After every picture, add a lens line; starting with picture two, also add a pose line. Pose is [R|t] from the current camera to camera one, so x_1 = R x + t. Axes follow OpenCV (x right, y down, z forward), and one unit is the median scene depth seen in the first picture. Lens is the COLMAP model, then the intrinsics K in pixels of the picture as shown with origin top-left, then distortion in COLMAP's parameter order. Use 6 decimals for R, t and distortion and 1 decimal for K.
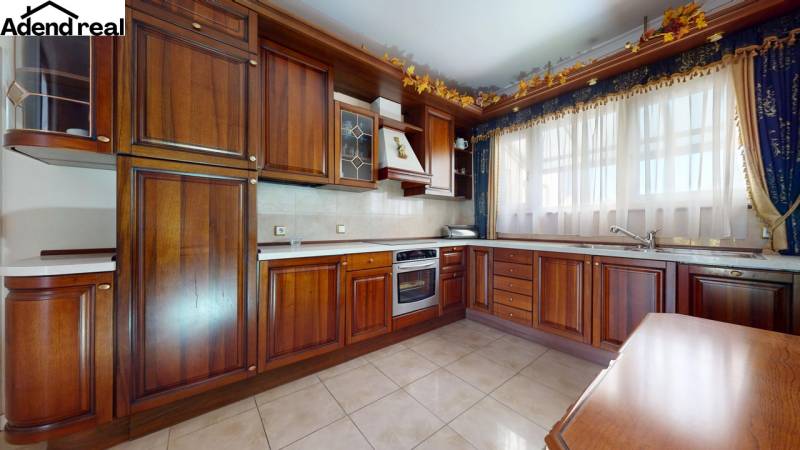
lens RADIAL K [[251.0, 0, 402.8], [0, 251.0, 225.6], [0, 0, 1]] dist [0.000261, -0.000199]
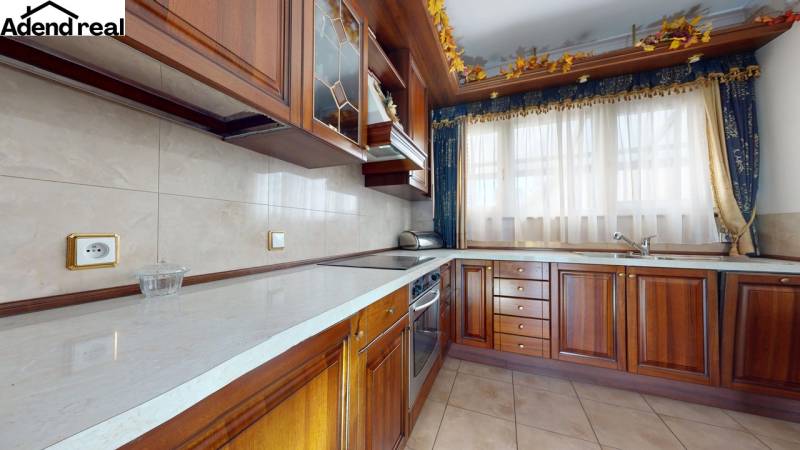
lens RADIAL K [[251.0, 0, 398.5], [0, 251.0, 225.2], [0, 0, 1]] dist [0.000261, -0.000199]
pose [[0.873092, 0.010647, 0.487439, -0.311691], [0.000237, 0.999752, -0.022262, -0.004076], [-0.487555, 0.019553, 0.872873, 0.544768]]
